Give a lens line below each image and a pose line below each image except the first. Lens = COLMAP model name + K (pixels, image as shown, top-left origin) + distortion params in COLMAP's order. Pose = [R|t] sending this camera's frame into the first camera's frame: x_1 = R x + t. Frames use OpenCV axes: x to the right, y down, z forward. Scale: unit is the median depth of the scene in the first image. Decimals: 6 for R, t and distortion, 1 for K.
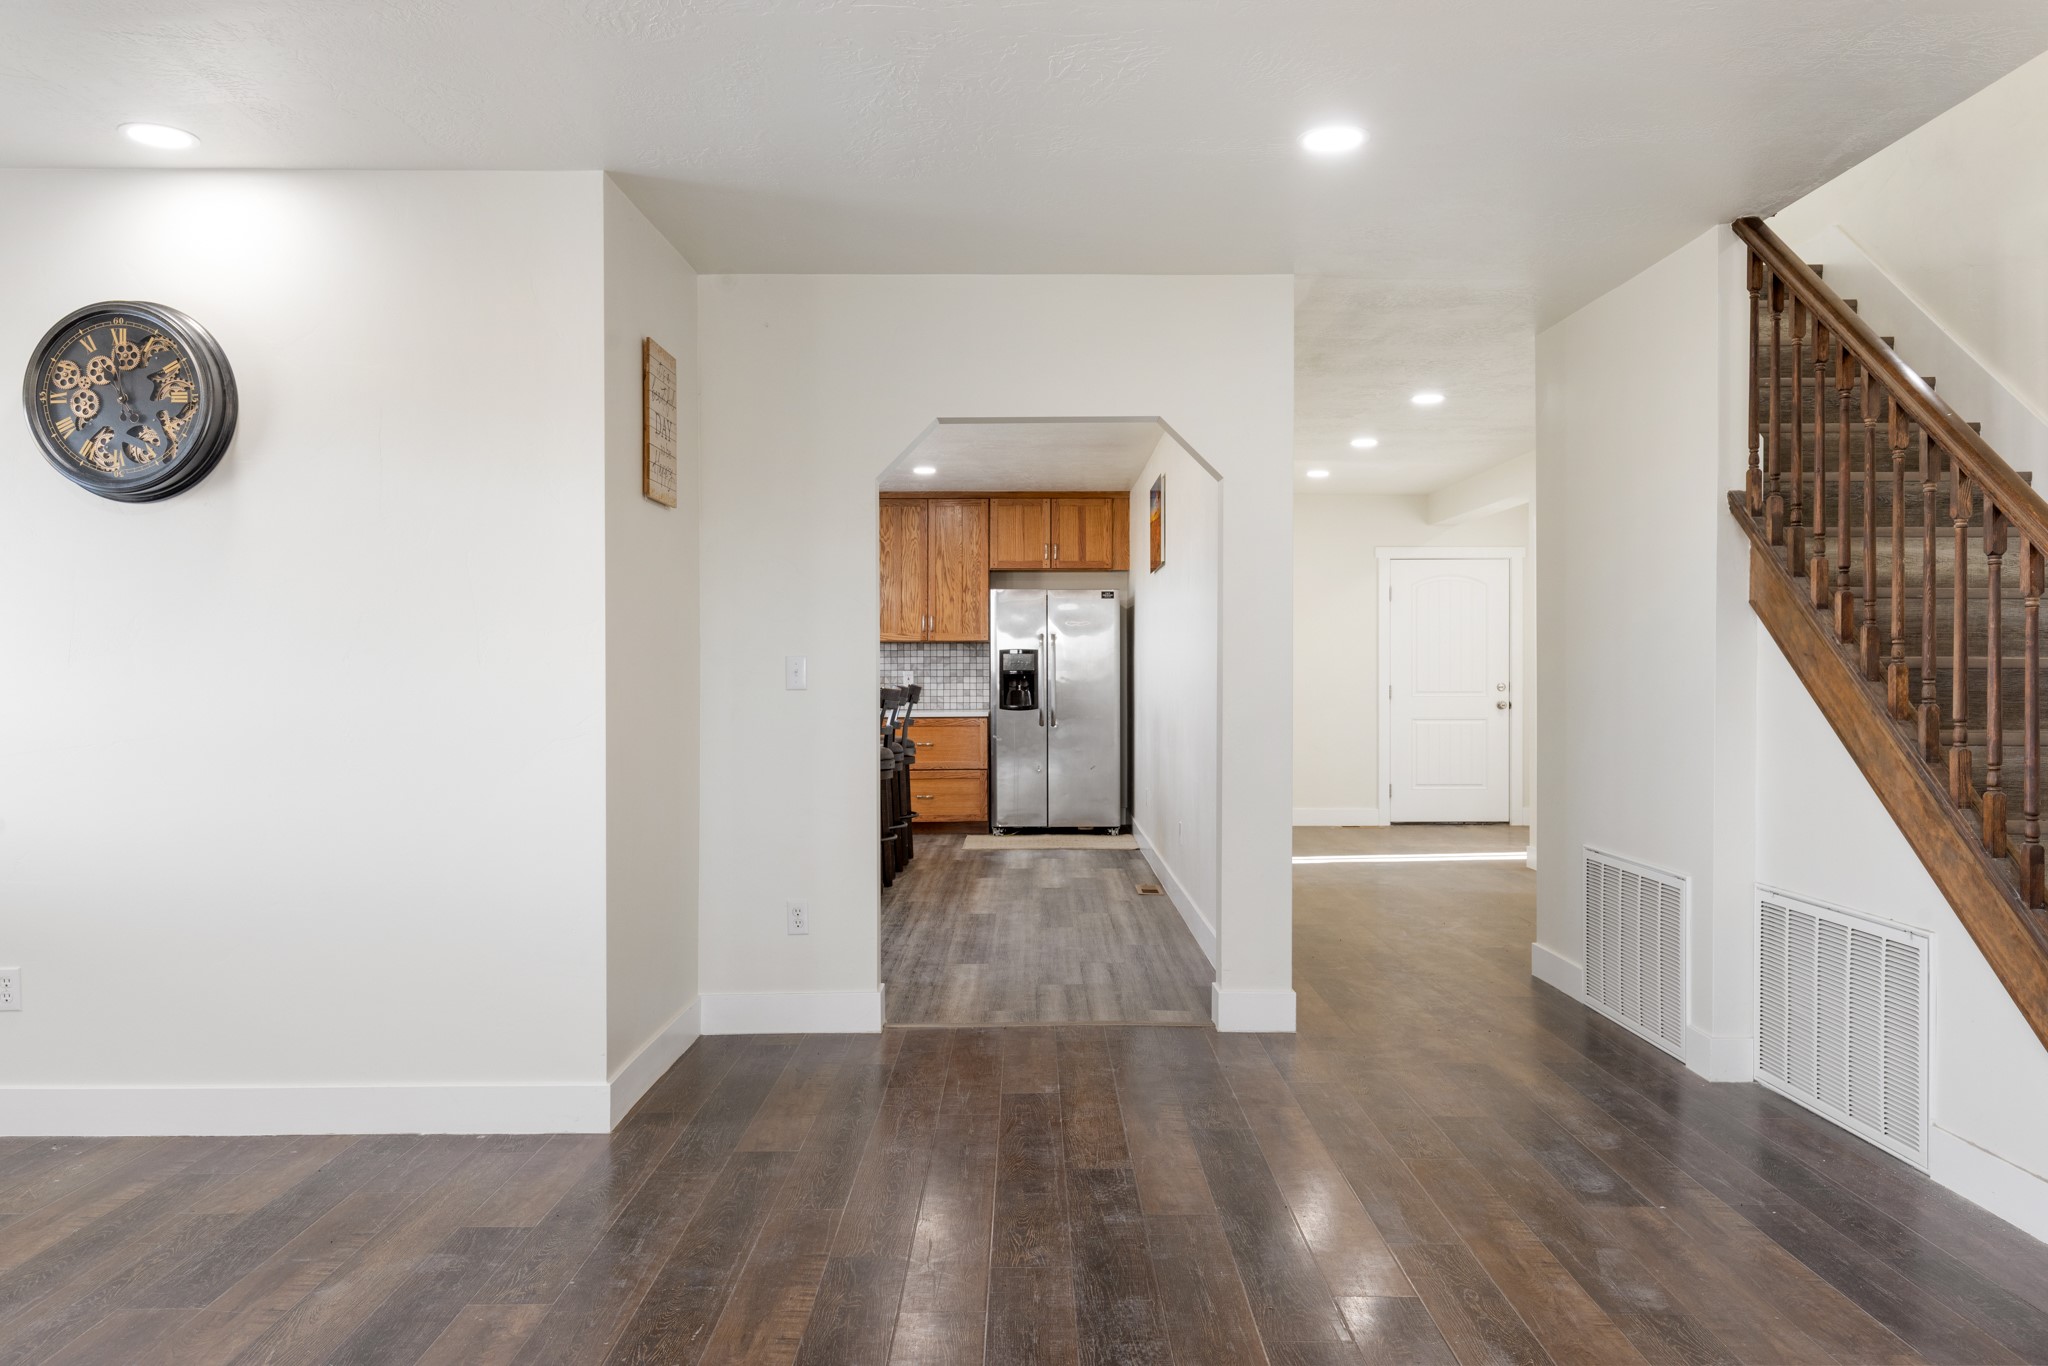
lens RADIAL K [[1479.2, 0, 1024.6], [0, 1479.2, 686.5], [0, 0, 1]] dist [-0.005255, 0.001003]
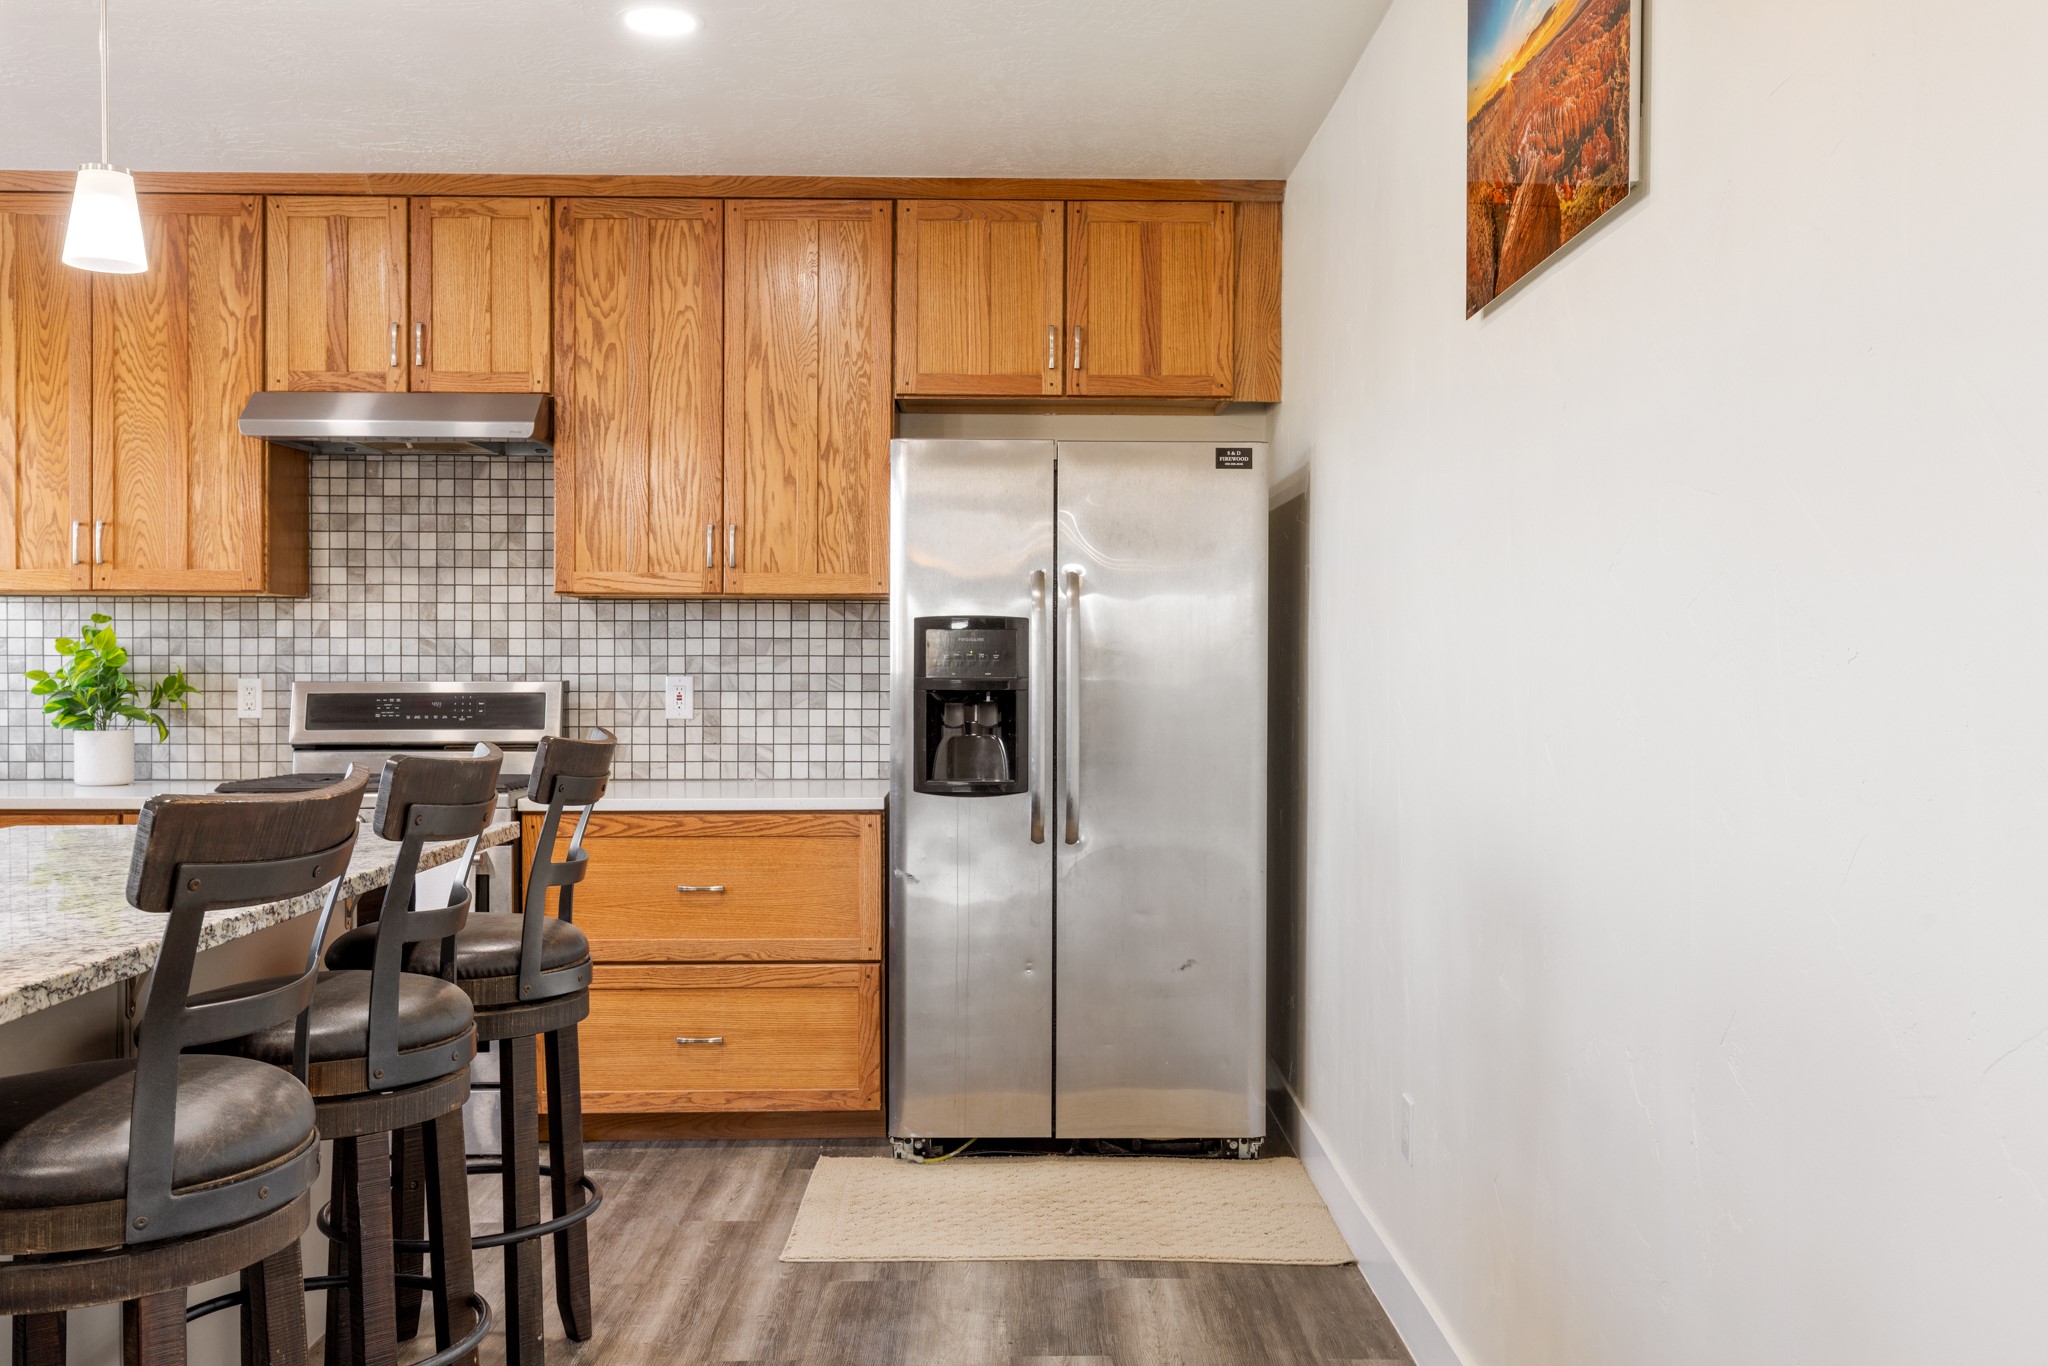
lens RADIAL K [[1872.1, 0, 1026.3], [0, 1872.1, 686.5], [0, 0, 1]] dist [0.006979, 0.000000]
pose [[0.999890, 0.006032, 0.013514, 0.002711], [-0.006032, 0.999982, -0.000046, -0.008568], [-0.013514, -0.000035, 0.999909, 0.542788]]
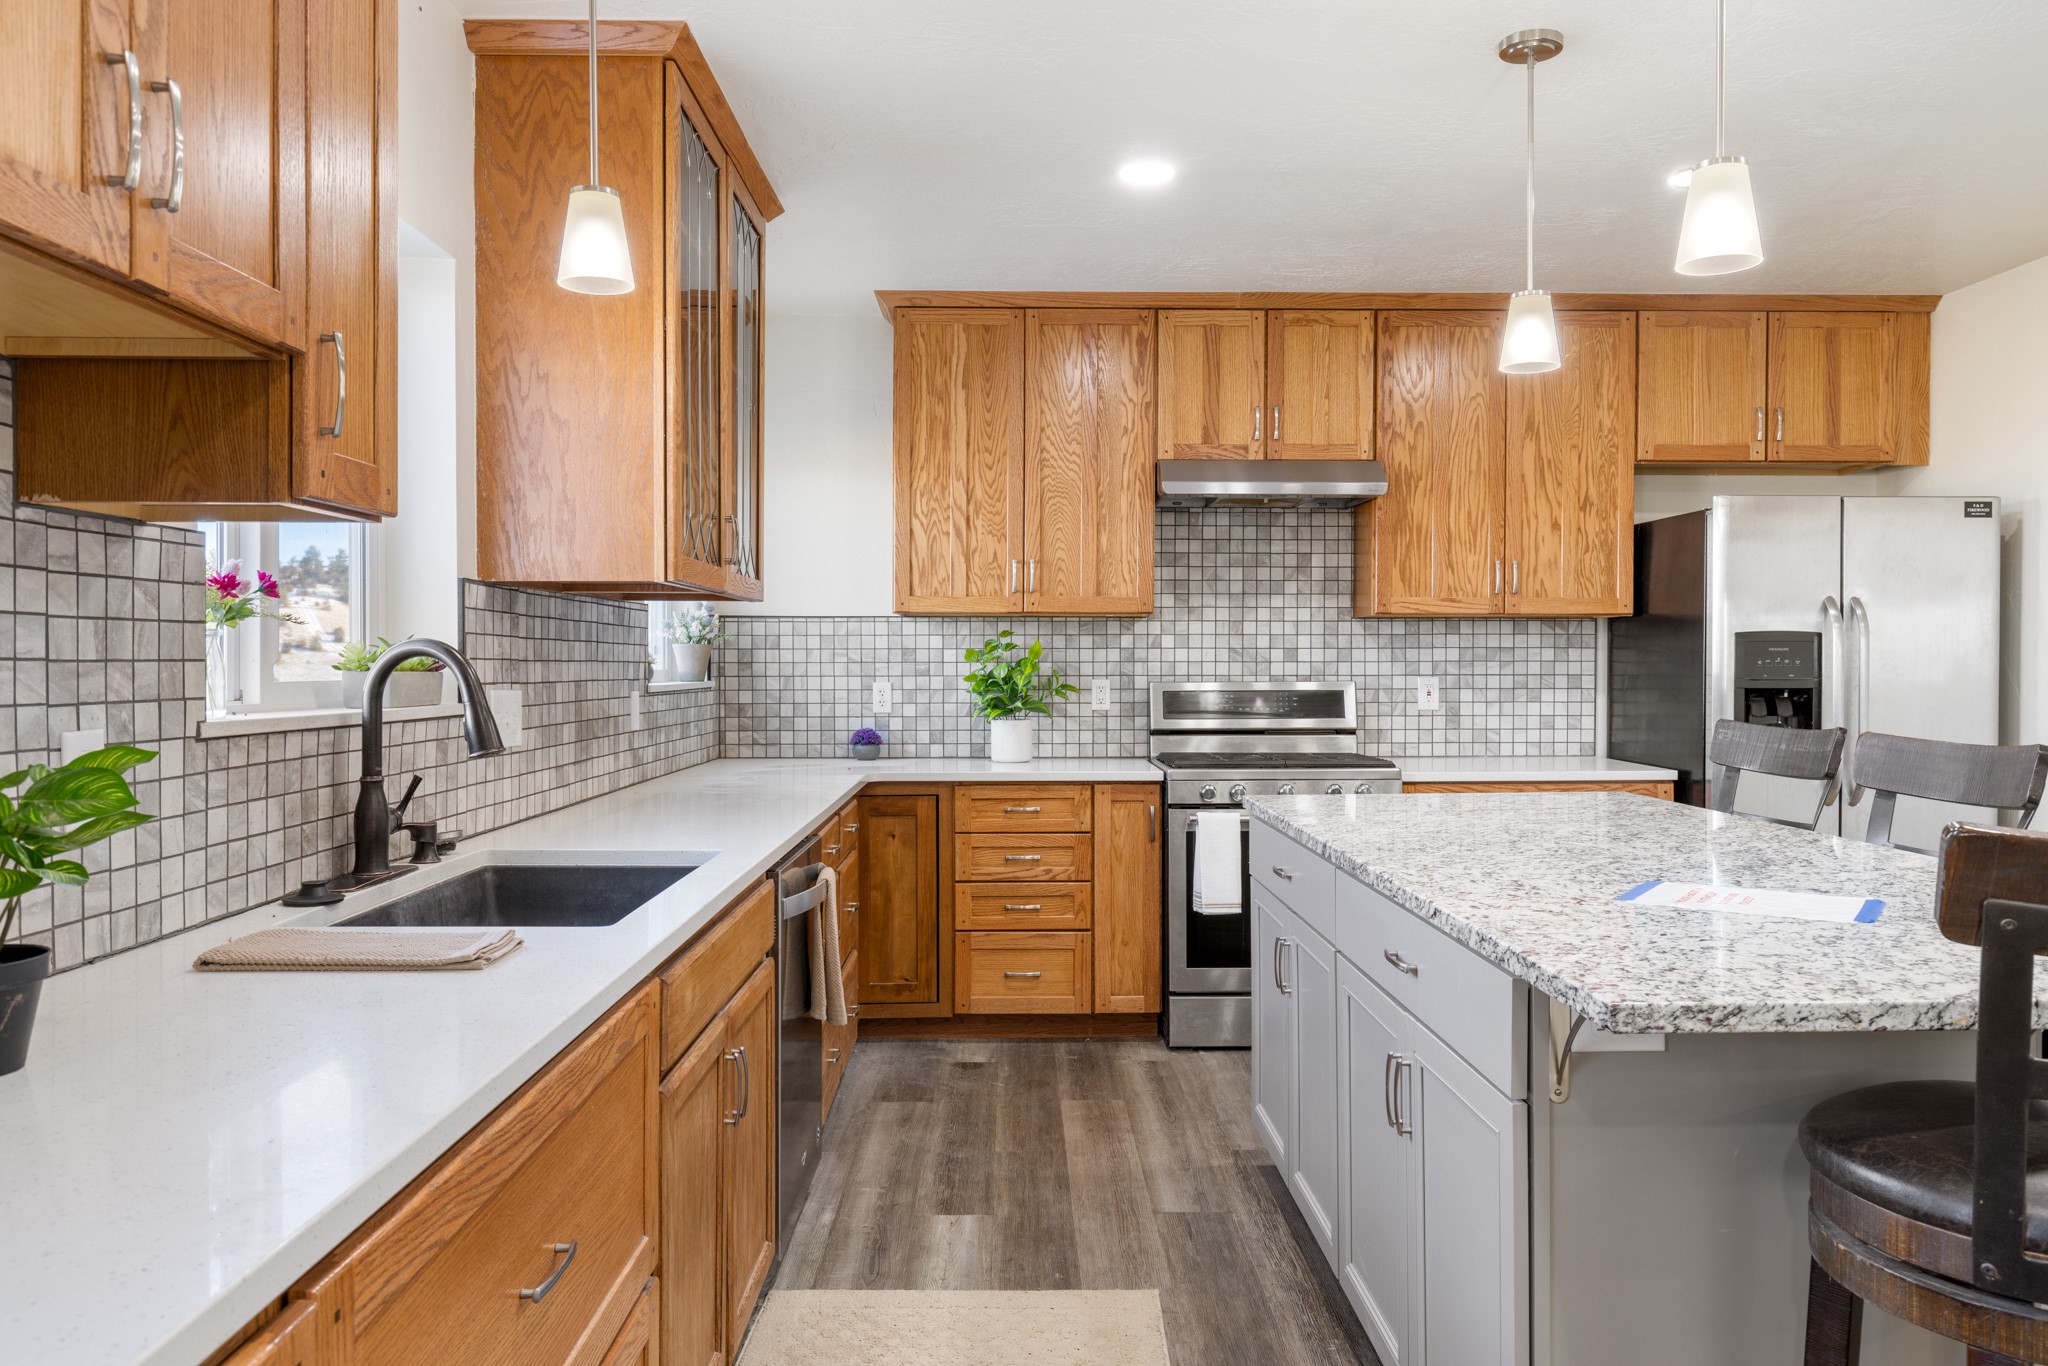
lens RADIAL K [[1430.9, 0, 1028.6], [0, 1430.9, 677.1], [0, 0, 1]] dist [0.001424, 0.000210]
pose [[0.999899, 0.003716, 0.013731, -0.222937], [-0.003698, 0.999992, -0.001375, -0.009536], [-0.013736, 0.001324, 0.999905, 0.548379]]
